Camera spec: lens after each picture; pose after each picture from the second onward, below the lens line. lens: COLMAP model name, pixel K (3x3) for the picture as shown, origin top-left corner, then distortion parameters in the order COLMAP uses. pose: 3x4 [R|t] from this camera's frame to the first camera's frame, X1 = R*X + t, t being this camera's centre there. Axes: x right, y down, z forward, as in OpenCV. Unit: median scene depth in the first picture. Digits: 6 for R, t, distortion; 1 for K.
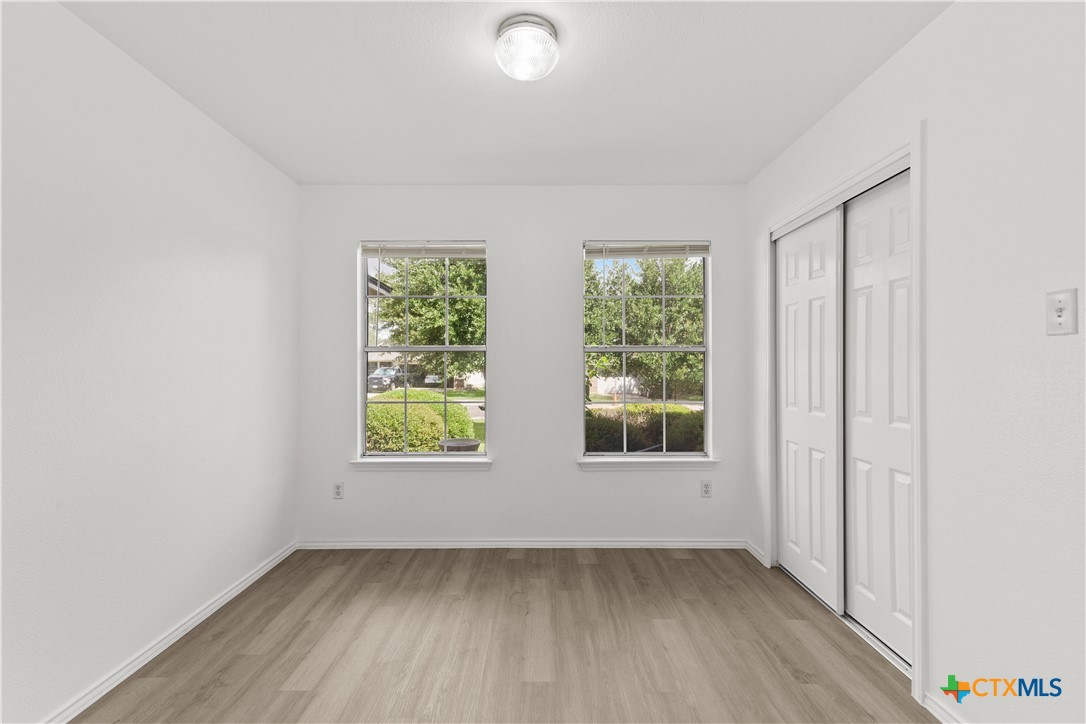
lens RADIAL K [[488.7, 0, 543.0], [0, 488.7, 362.0], [0, 0, 1]] dist [0.014490, -0.000127]
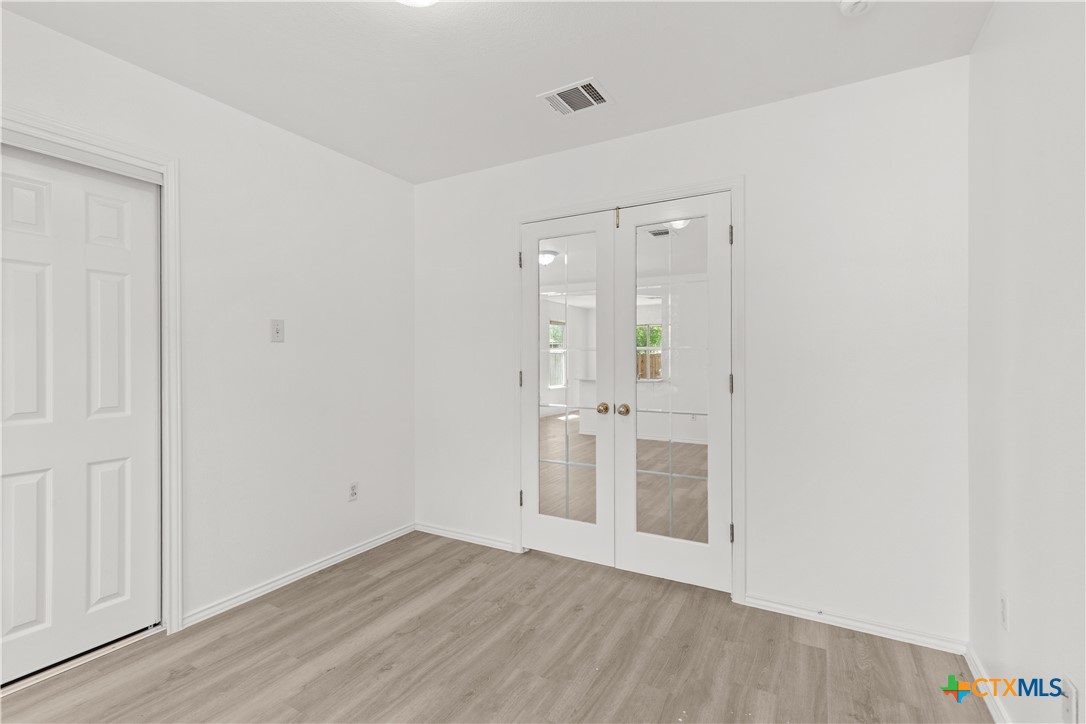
lens RADIAL K [[488.7, 0, 543.0], [0, 488.7, 362.0], [0, 0, 1]] dist [0.014490, -0.000127]
pose [[-0.866998, 0.000008, 0.498312, -0.562377], [0.000325, 1.000000, 0.000549, 0.017293], [-0.498312, 0.000638, -0.866997, 1.429121]]
